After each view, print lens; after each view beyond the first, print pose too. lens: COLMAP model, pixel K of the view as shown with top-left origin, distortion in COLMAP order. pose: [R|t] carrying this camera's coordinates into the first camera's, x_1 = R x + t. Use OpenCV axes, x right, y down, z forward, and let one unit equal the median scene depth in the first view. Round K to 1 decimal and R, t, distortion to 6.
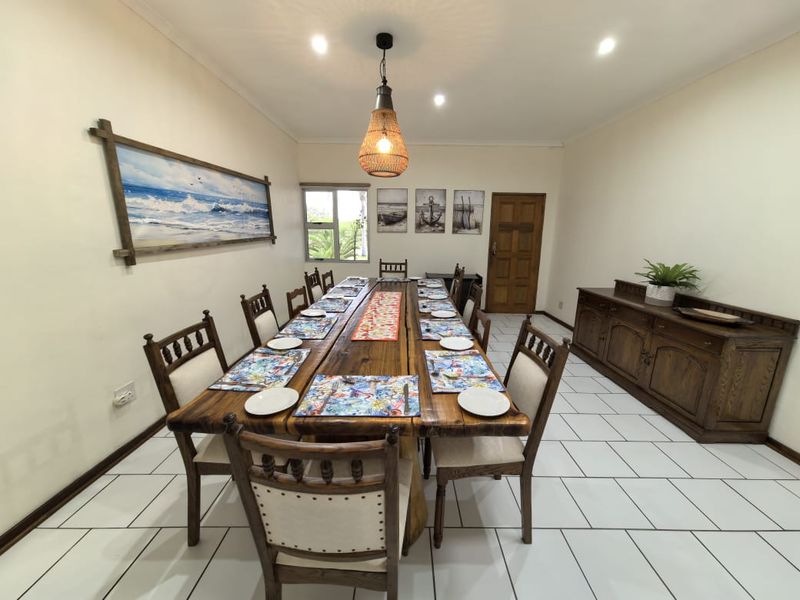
lens RADIAL K [[306.0, 0, 400.0], [0, 306.0, 300.0], [0, 0, 1]] dist [-0.011500, 0.000112]
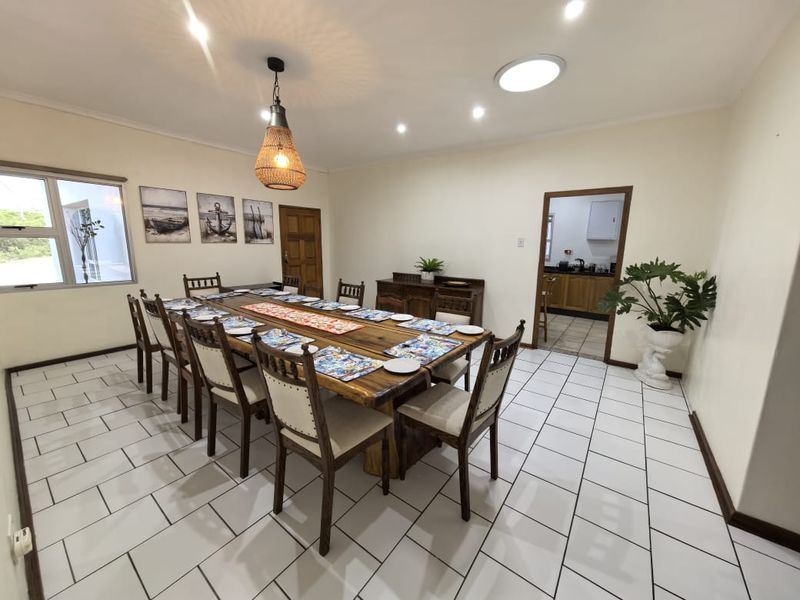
lens RADIAL K [[316.0, 0, 400.0], [0, 316.0, 300.0], [0, 0, 1]] dist [0.002487, 0.000221]
pose [[0.595541, -0.149972, 0.789202, -0.363761], [0.179018, 0.982491, 0.051613, -0.006553], [-0.783124, 0.110543, 0.611962, 0.029885]]
